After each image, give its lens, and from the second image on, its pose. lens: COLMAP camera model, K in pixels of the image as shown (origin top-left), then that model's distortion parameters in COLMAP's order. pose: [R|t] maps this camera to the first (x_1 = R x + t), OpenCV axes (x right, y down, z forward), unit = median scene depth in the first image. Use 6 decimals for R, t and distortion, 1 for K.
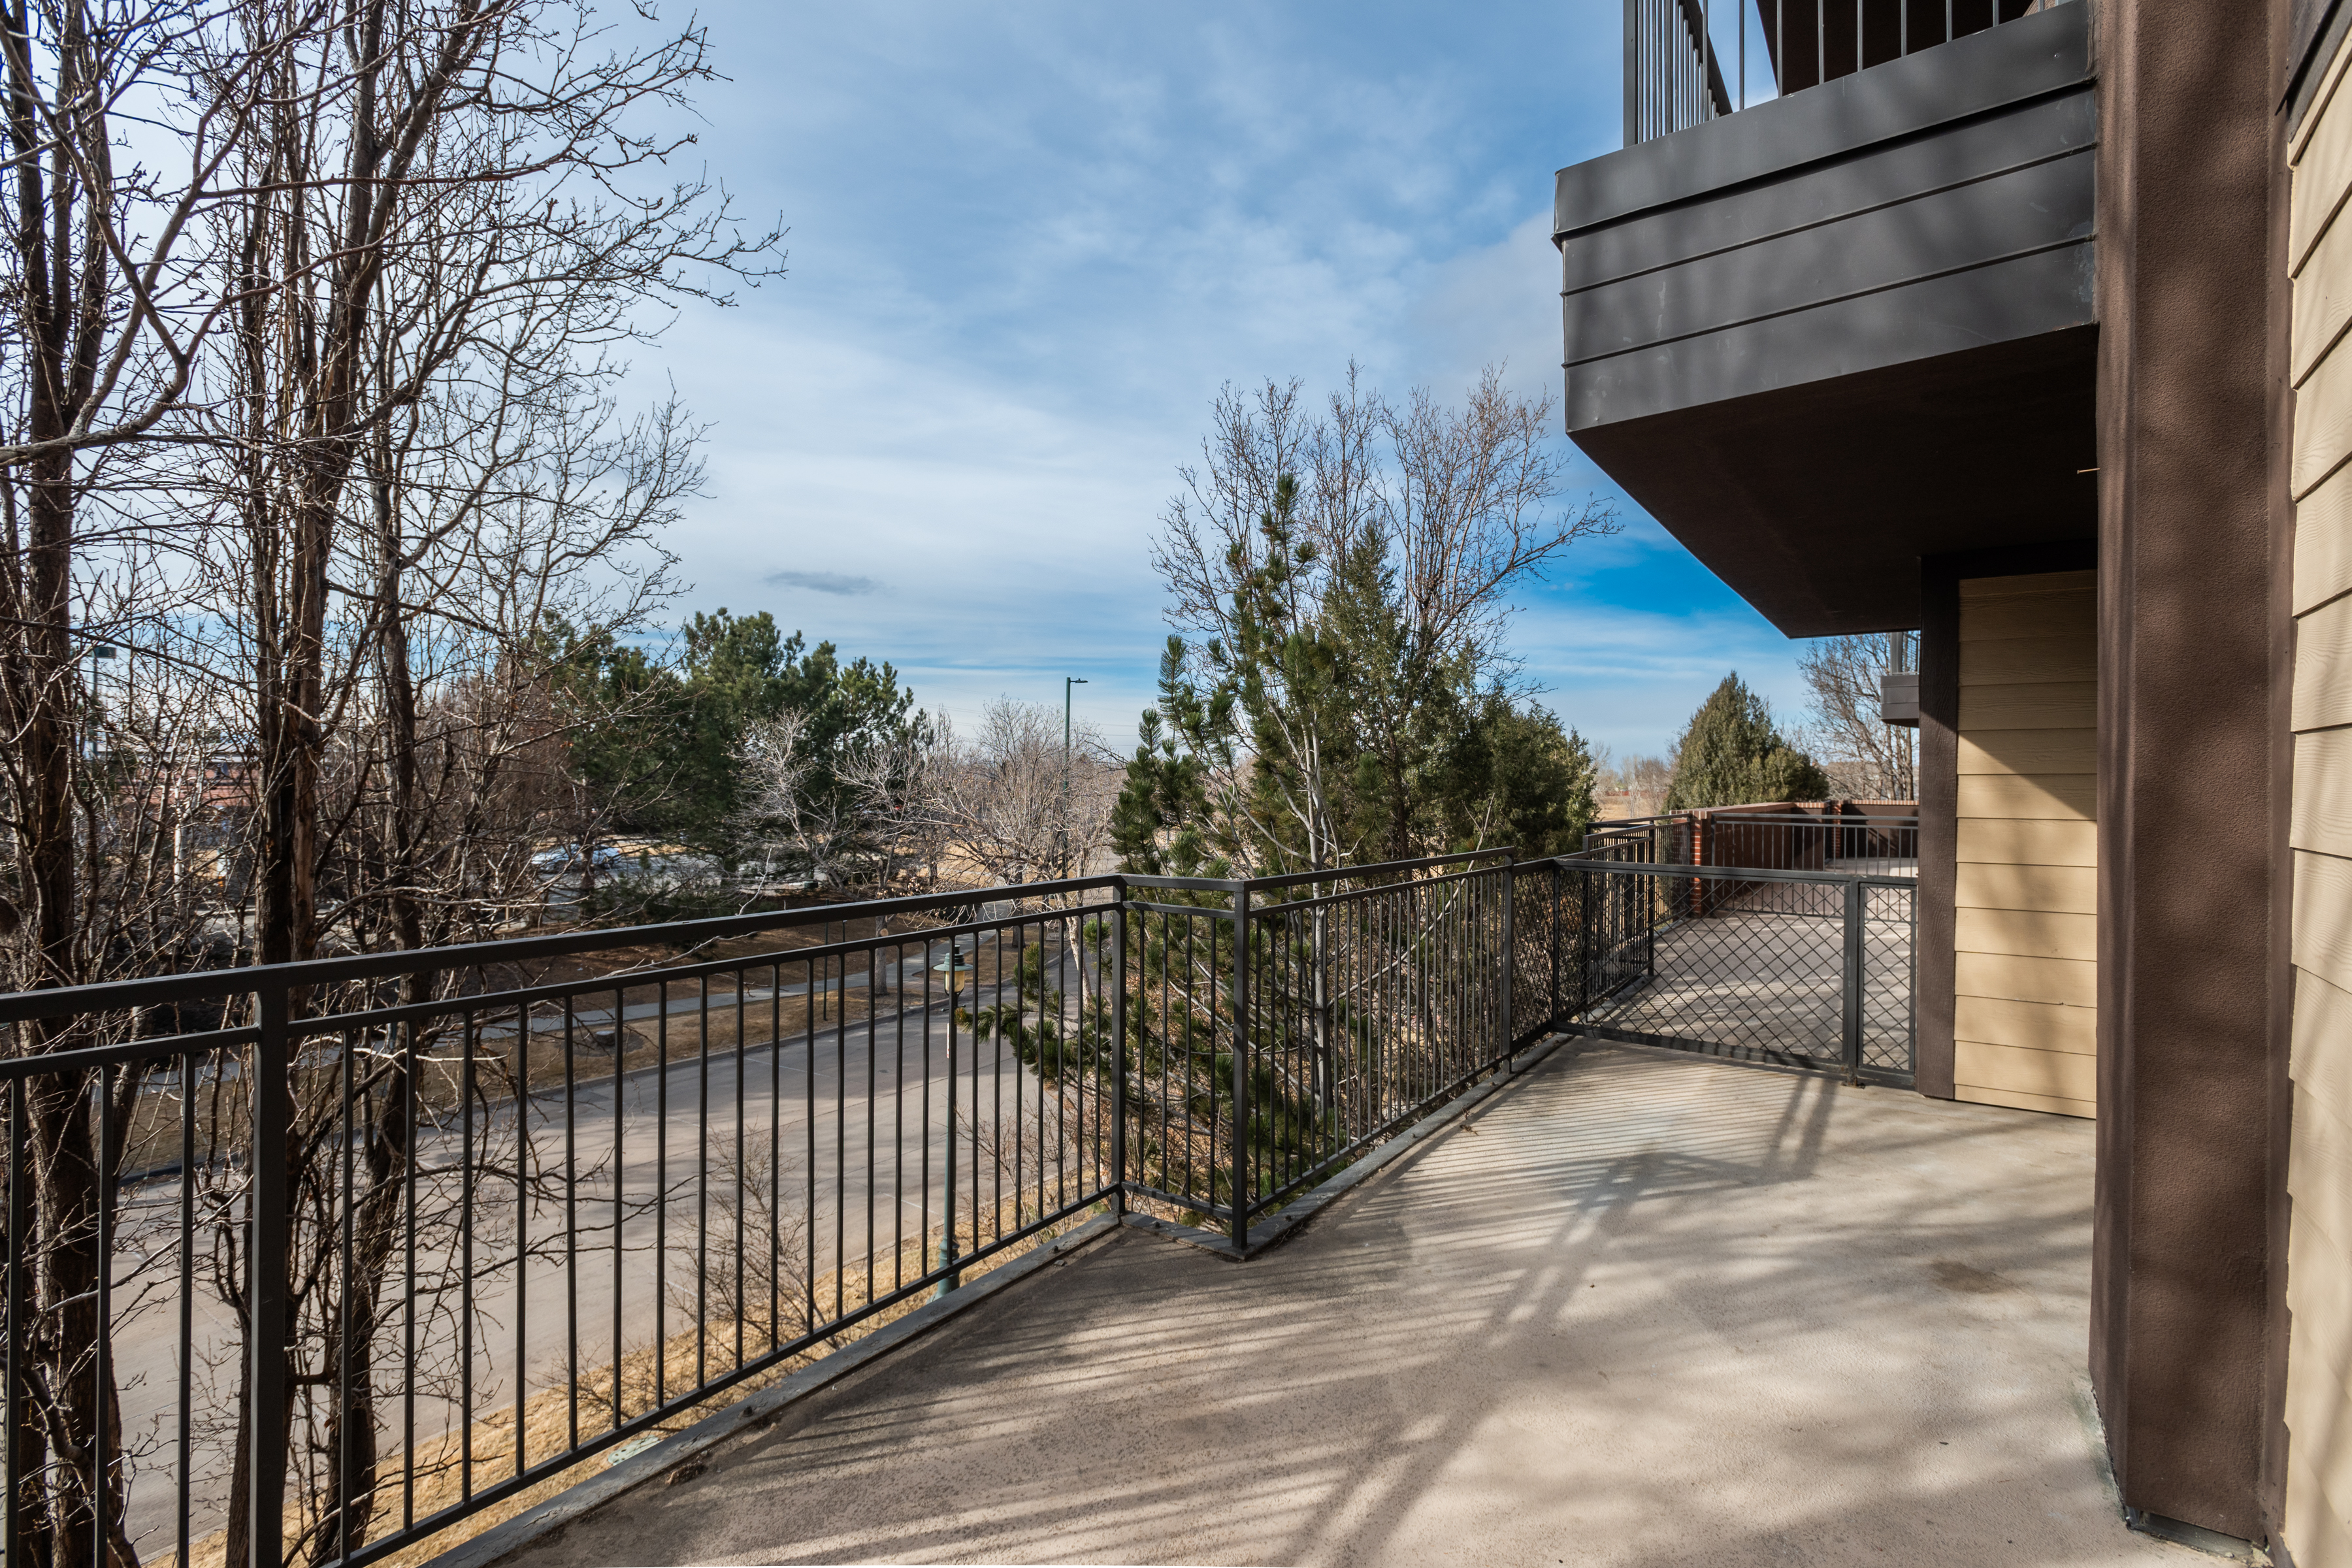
lens RADIAL K [[1133.8, 0, 1176.0], [0, 1133.8, 784.0], [0, 0, 1]] dist [-0.003395, -0.000965]
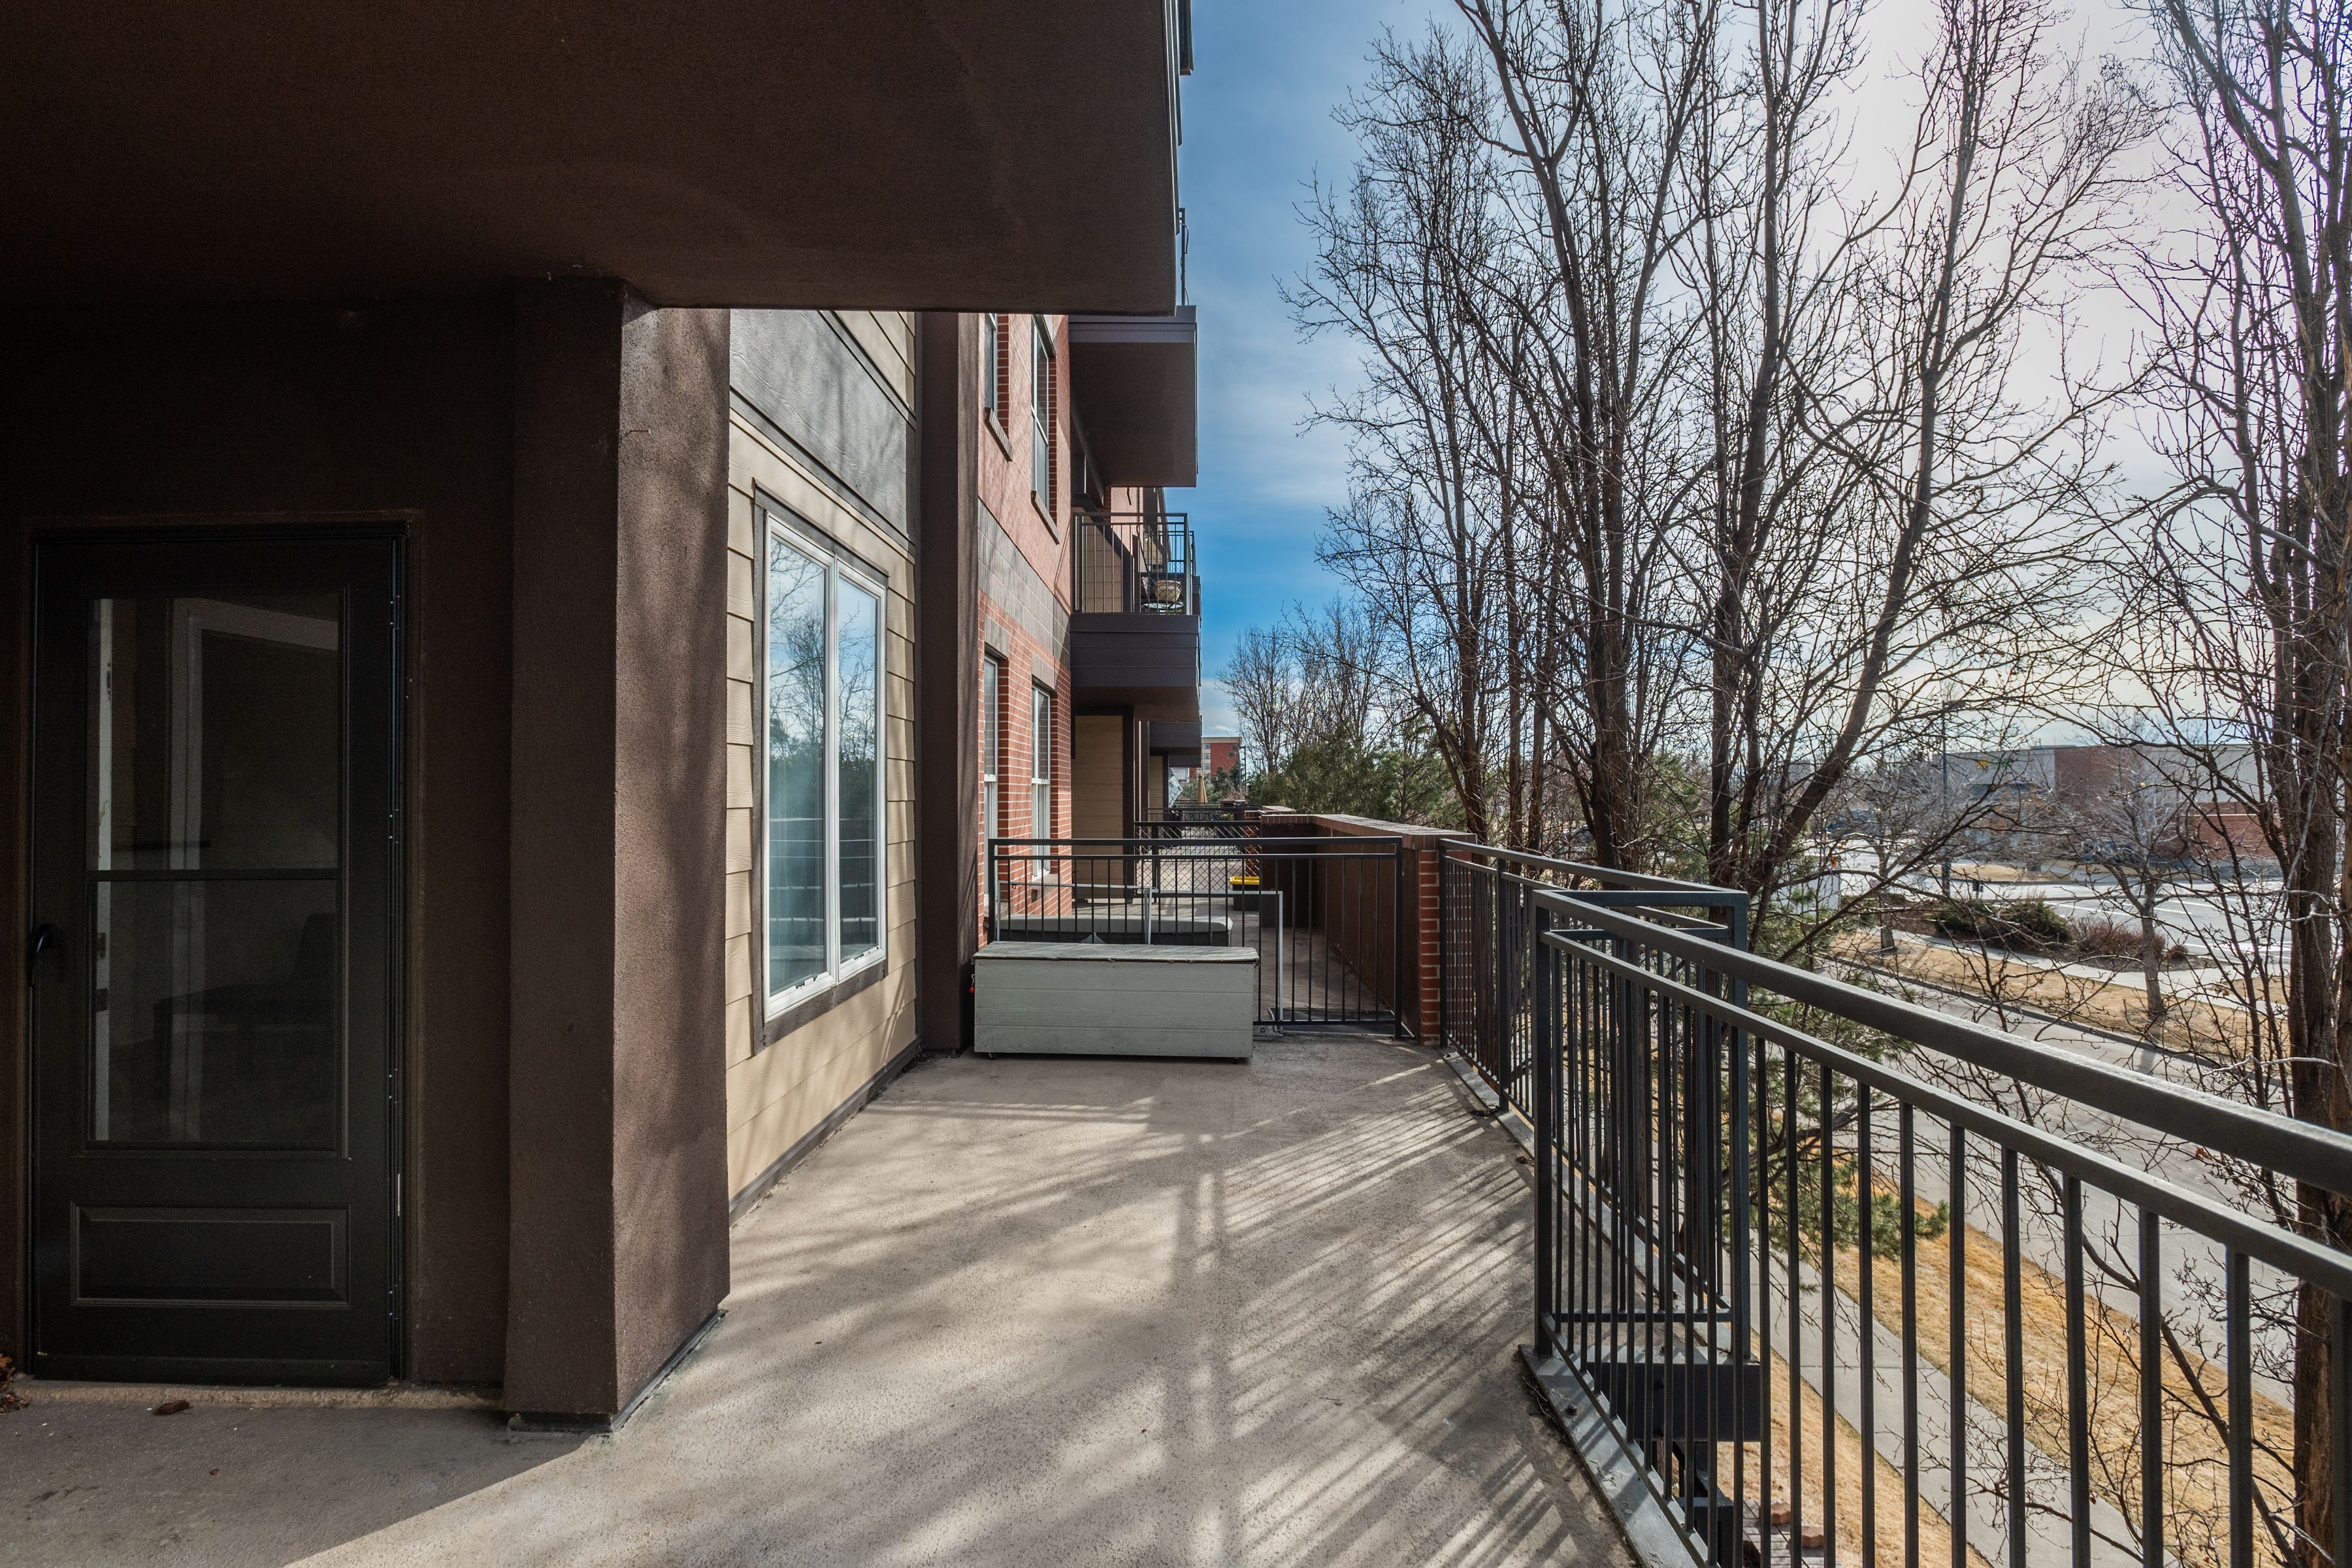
lens RADIAL K [[1203.0, 0, 1168.6], [0, 1203.0, 763.3], [0, 0, 1]] dist [-0.004386, -0.000990]
pose [[-0.842026, -0.022673, -0.538960, 0.857526], [-0.012184, 0.999661, -0.023019, 0.019479], [0.539299, -0.012816, -0.842017, 1.817201]]
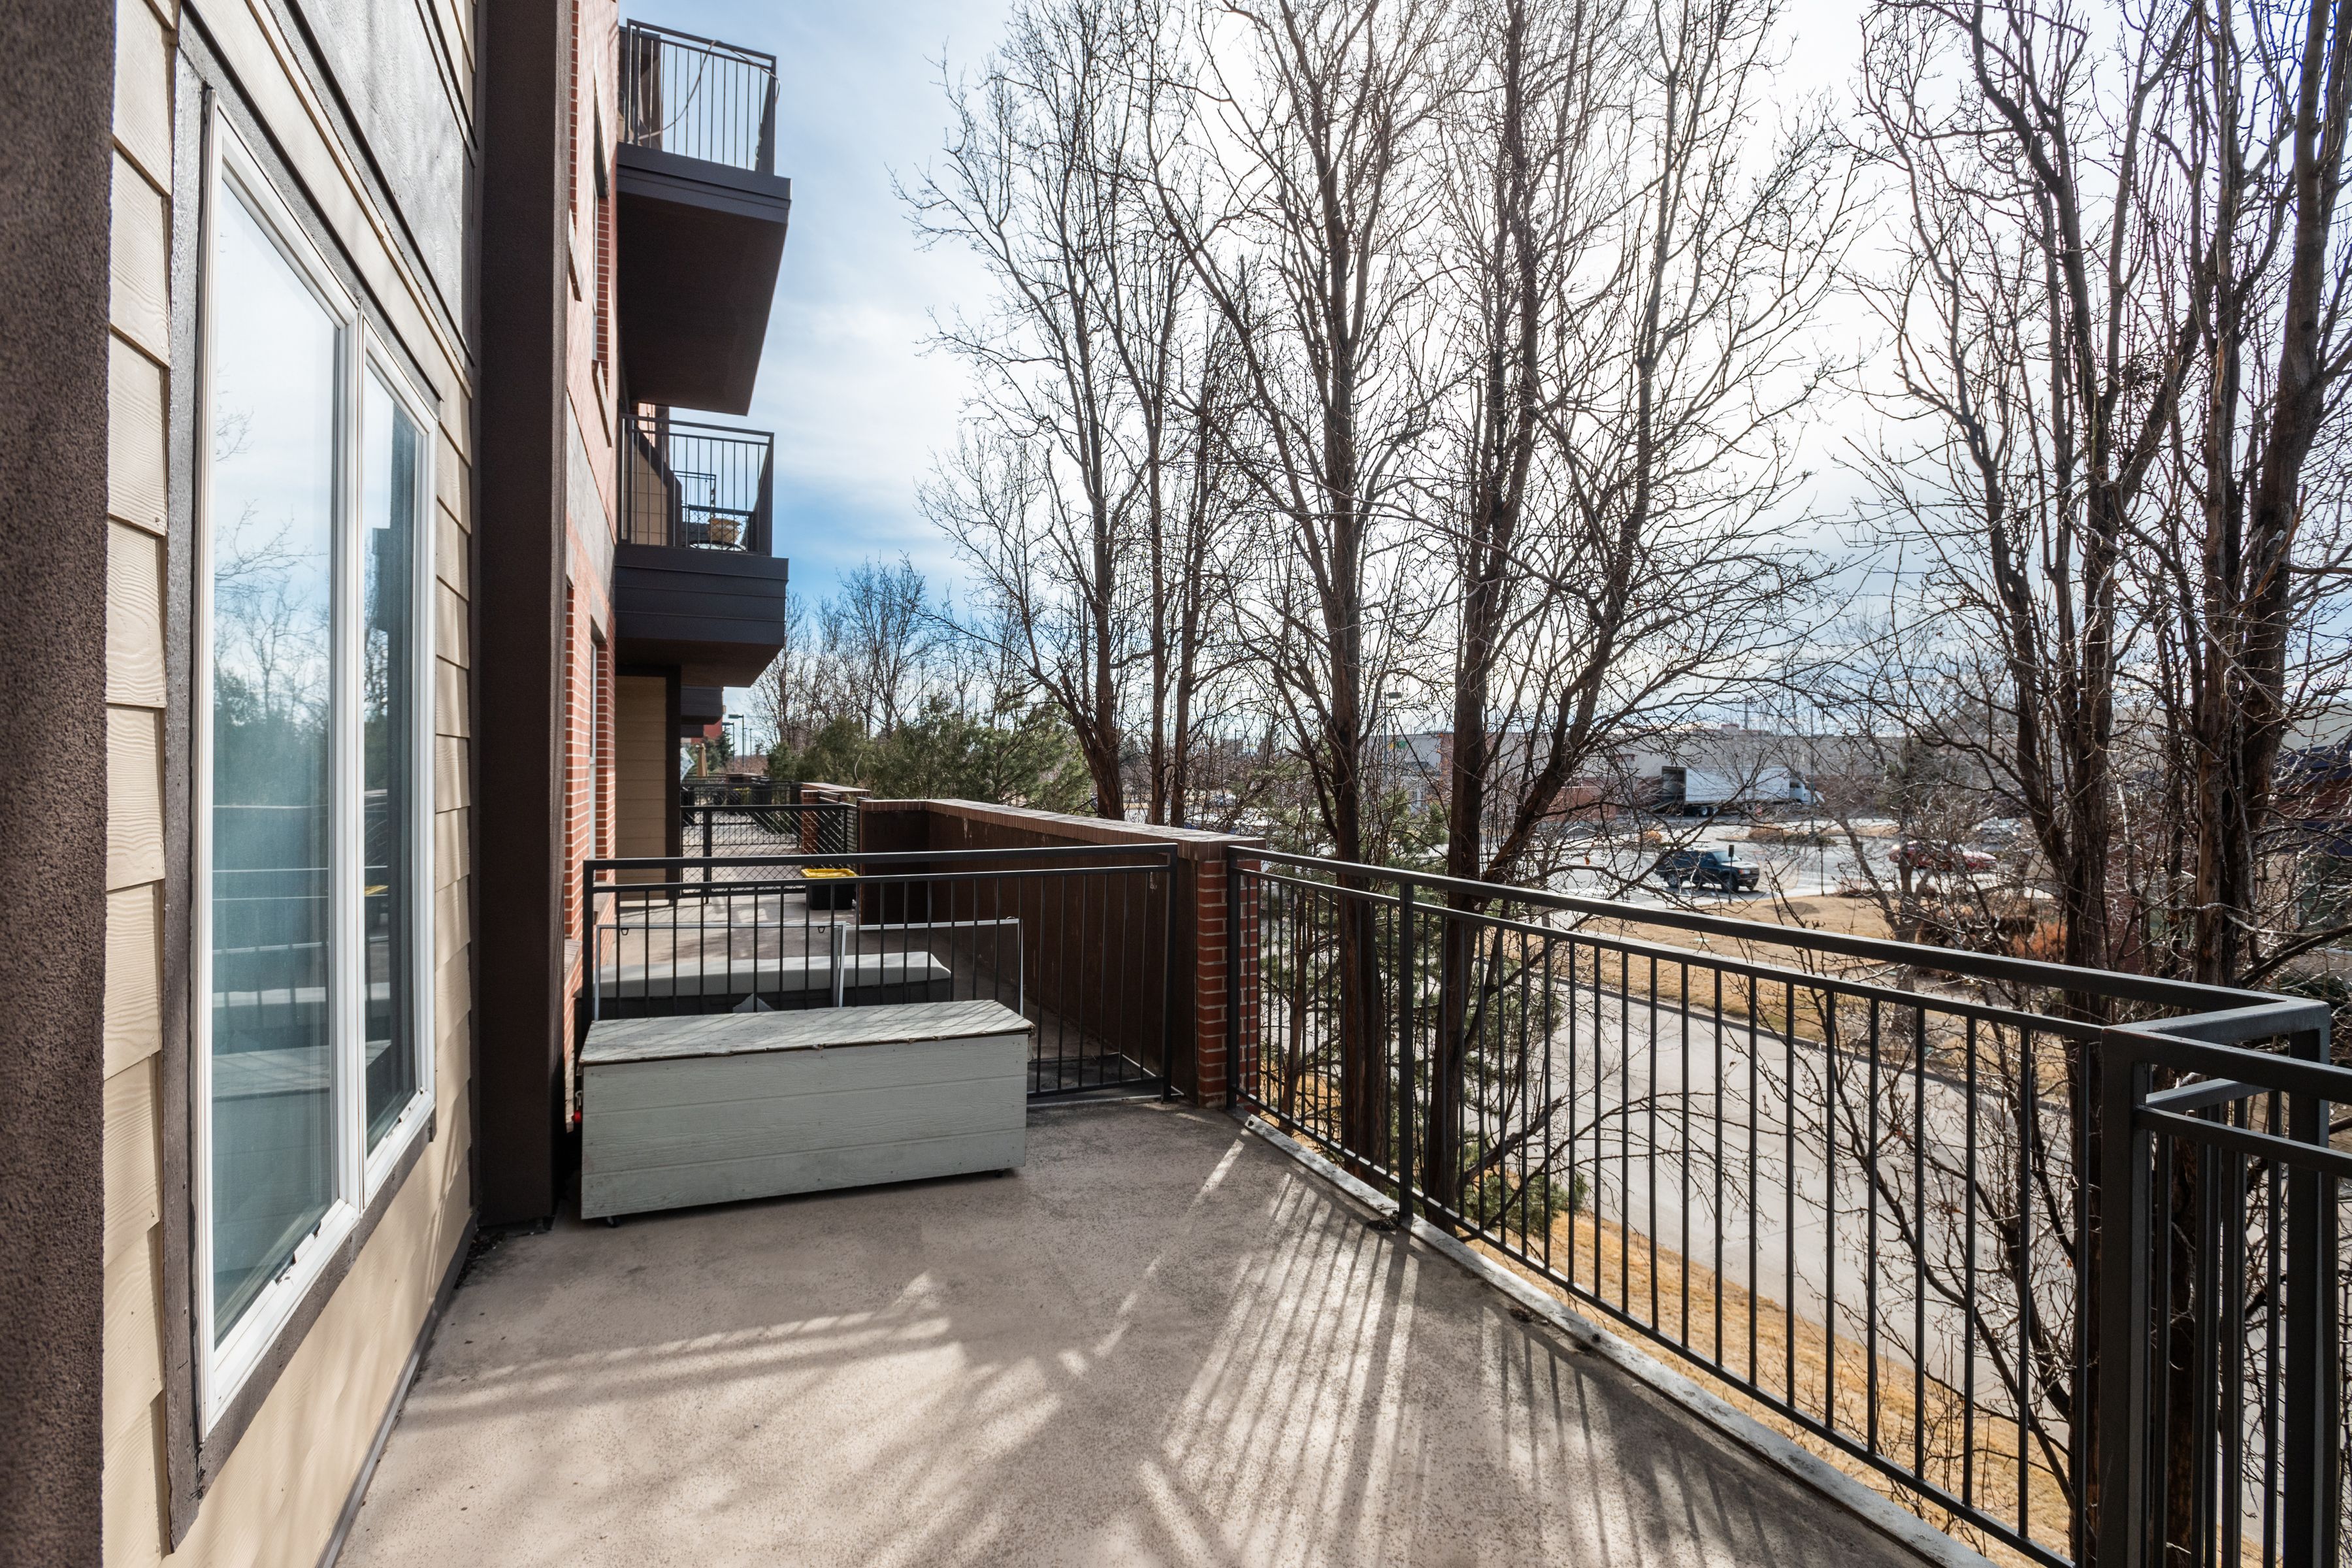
lens RADIAL K [[1149.0, 0, 1182.1], [0, 1149.0, 759.4], [0, 0, 1]] dist [-0.000384, -0.000016]
pose [[-0.529937, -0.018138, -0.847843, 0.707916], [-0.018885, 0.999776, -0.009584, -0.008058], [0.847827, 0.010933, -0.530161, 1.066474]]
